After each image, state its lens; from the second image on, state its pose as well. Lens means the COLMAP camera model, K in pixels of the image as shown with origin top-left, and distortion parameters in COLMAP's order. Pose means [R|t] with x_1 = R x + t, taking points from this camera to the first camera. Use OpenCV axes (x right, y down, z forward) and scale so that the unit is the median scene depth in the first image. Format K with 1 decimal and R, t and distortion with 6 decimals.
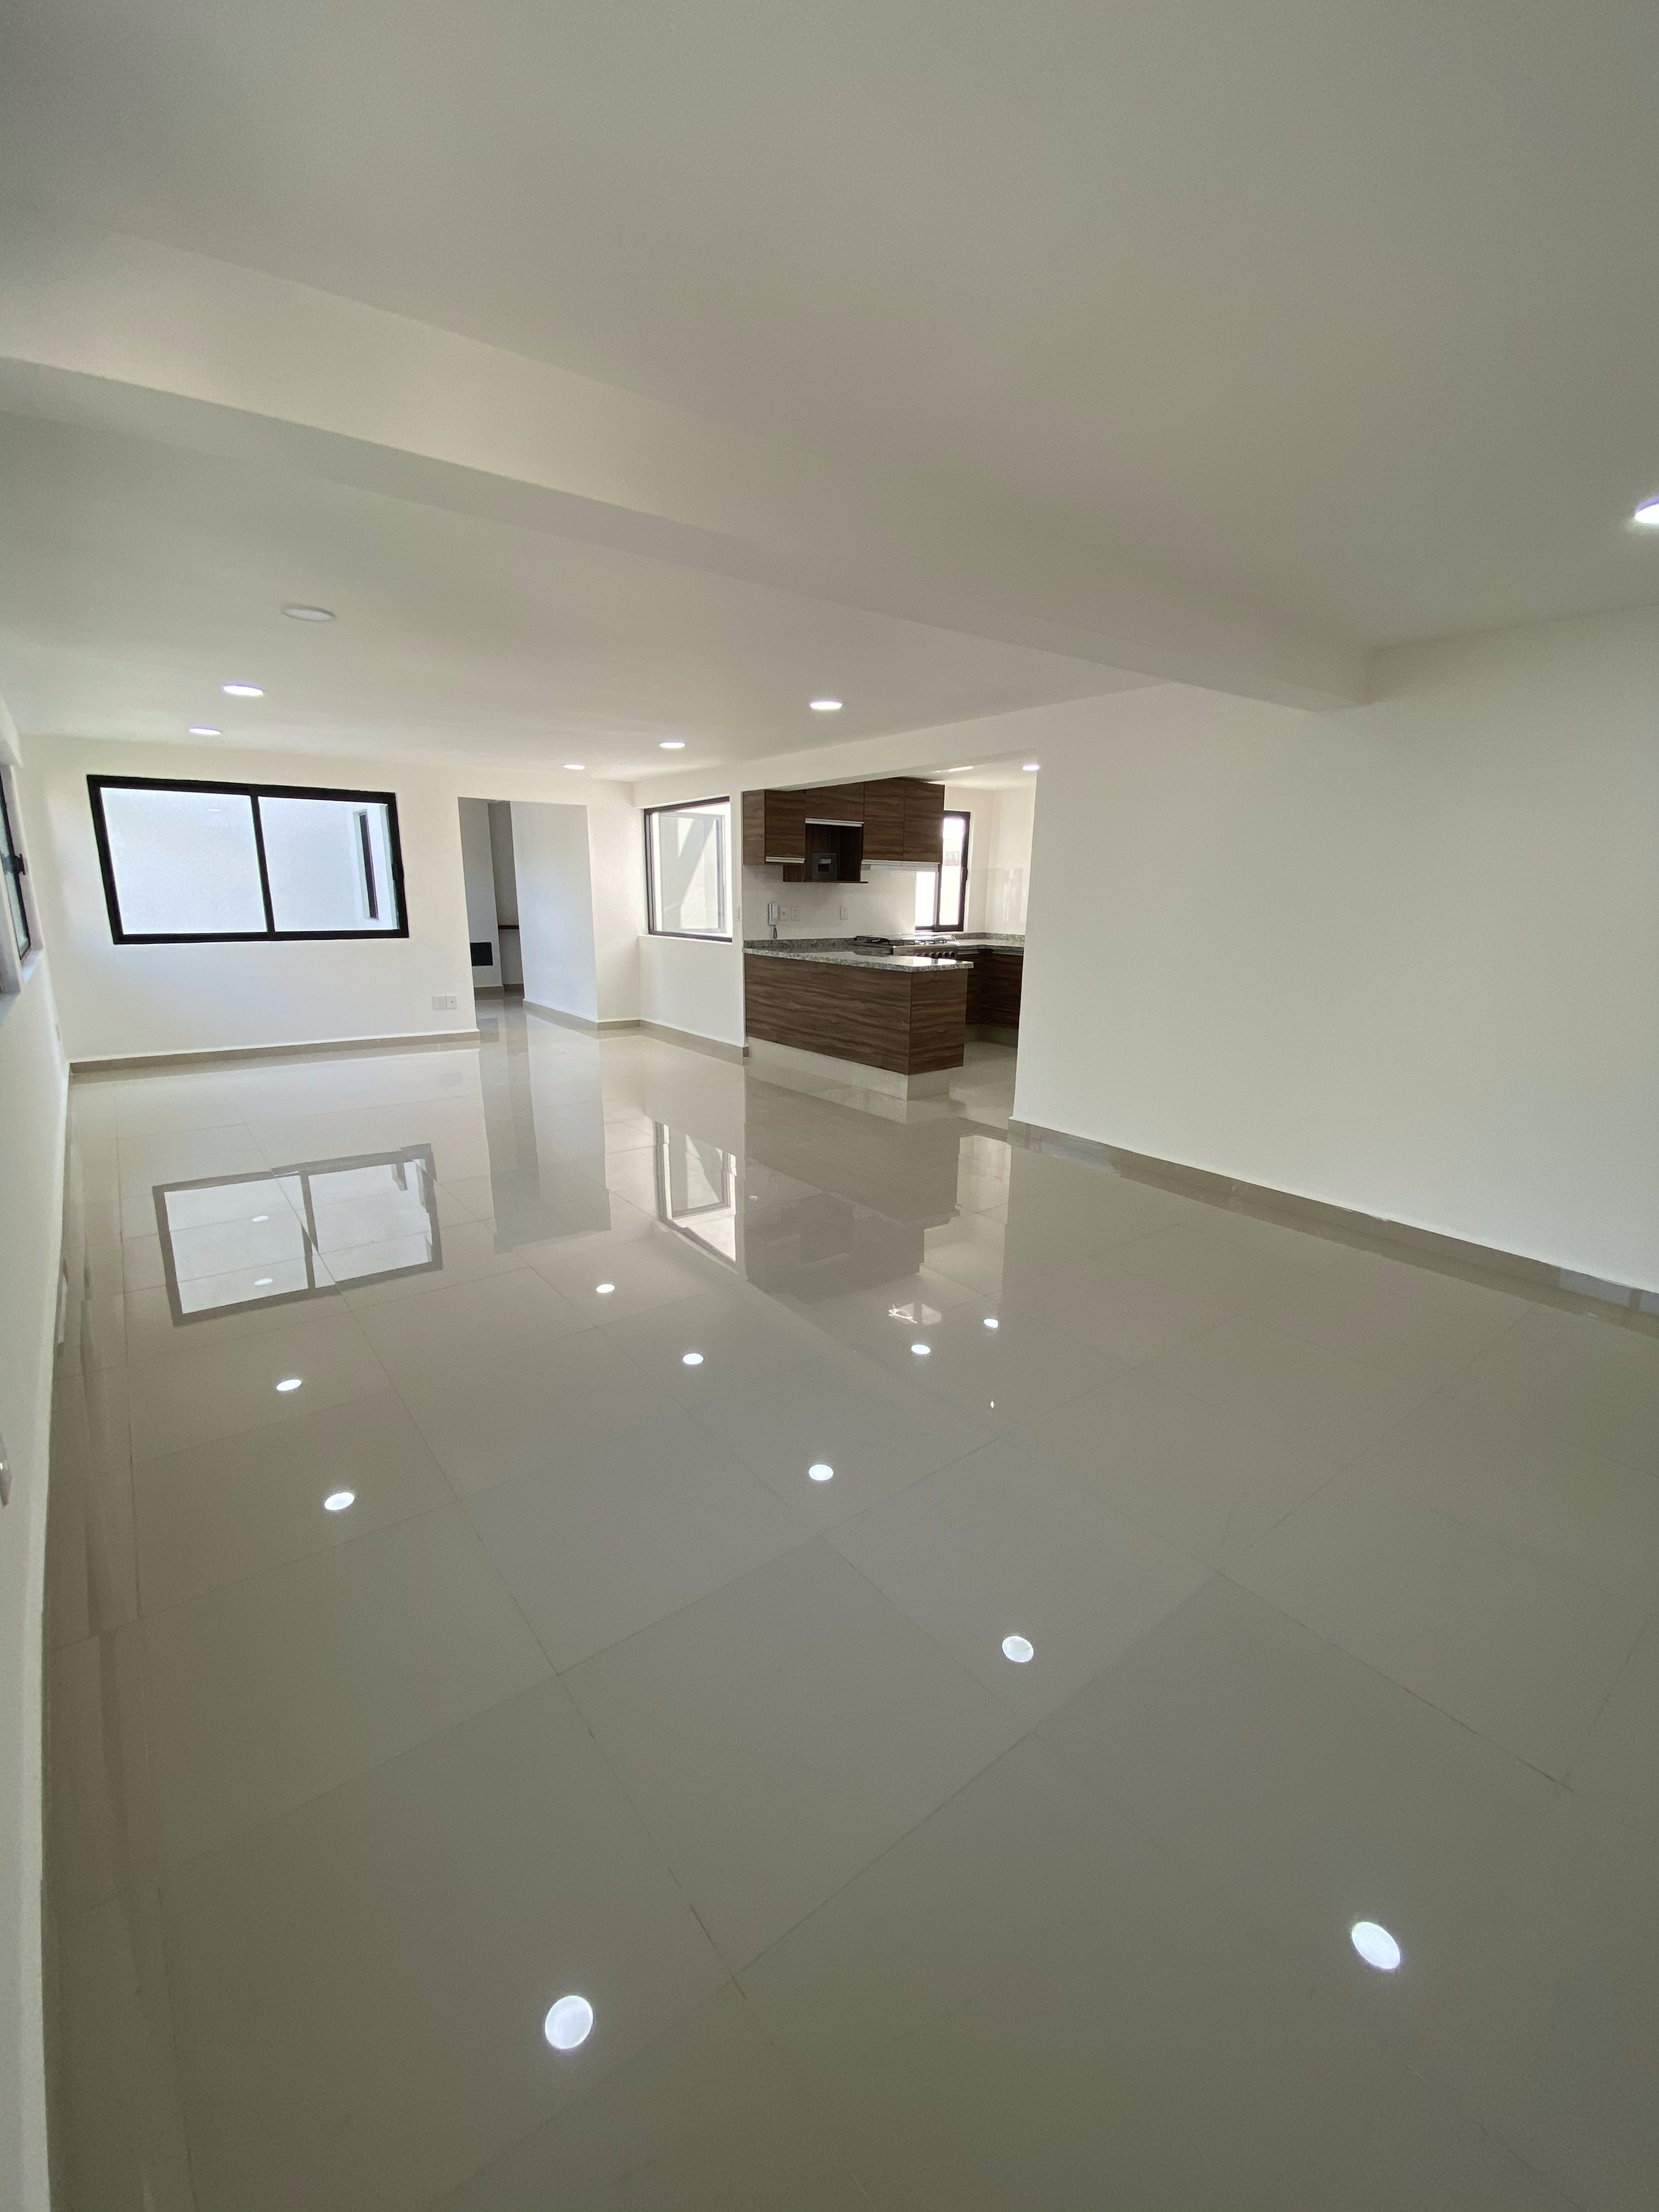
lens RADIAL K [[896.5, 0, 829.5], [0, 896.5, 1106.0], [0, 0, 1]] dist [-0.000255, -0.014275]
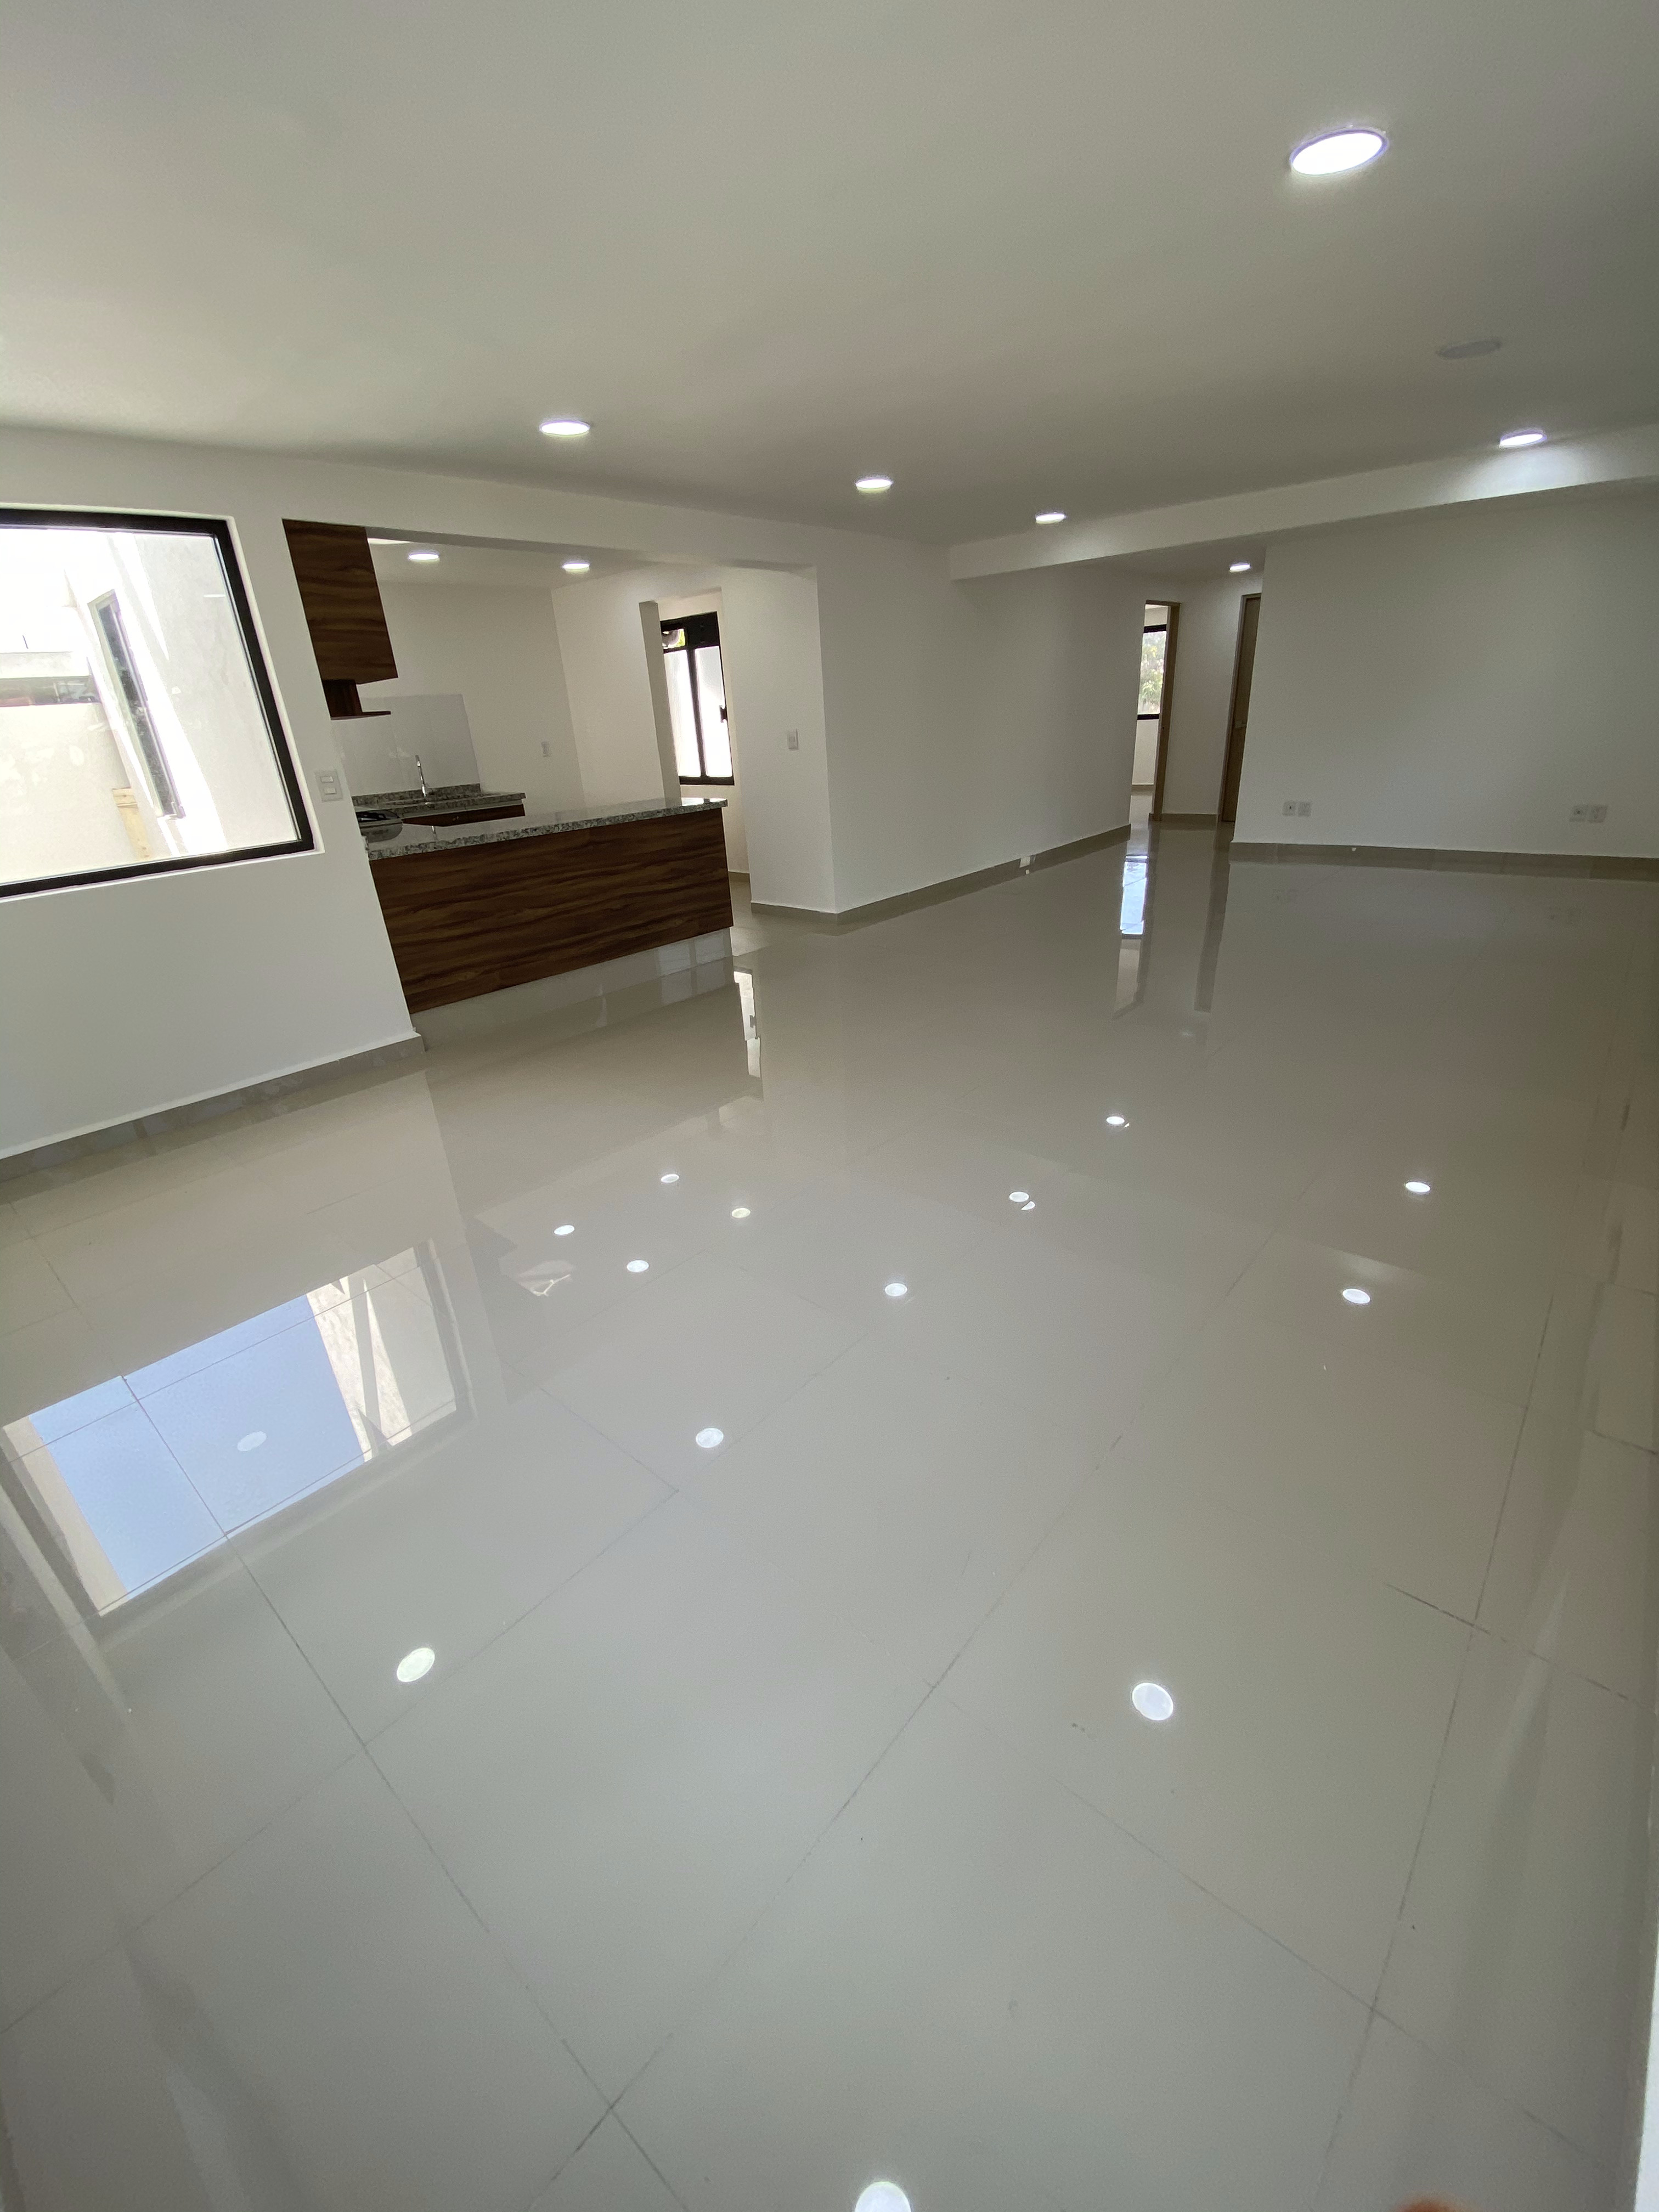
lens RADIAL K [[896.5, 0, 829.5], [0, 896.5, 1106.0], [0, 0, 1]] dist [-0.000255, -0.014275]
pose [[-0.156546, -0.409859, 0.898615, -0.730838], [0.280111, 0.854051, 0.438331, -0.223579], [-0.947117, 0.320331, -0.018893, 0.887367]]
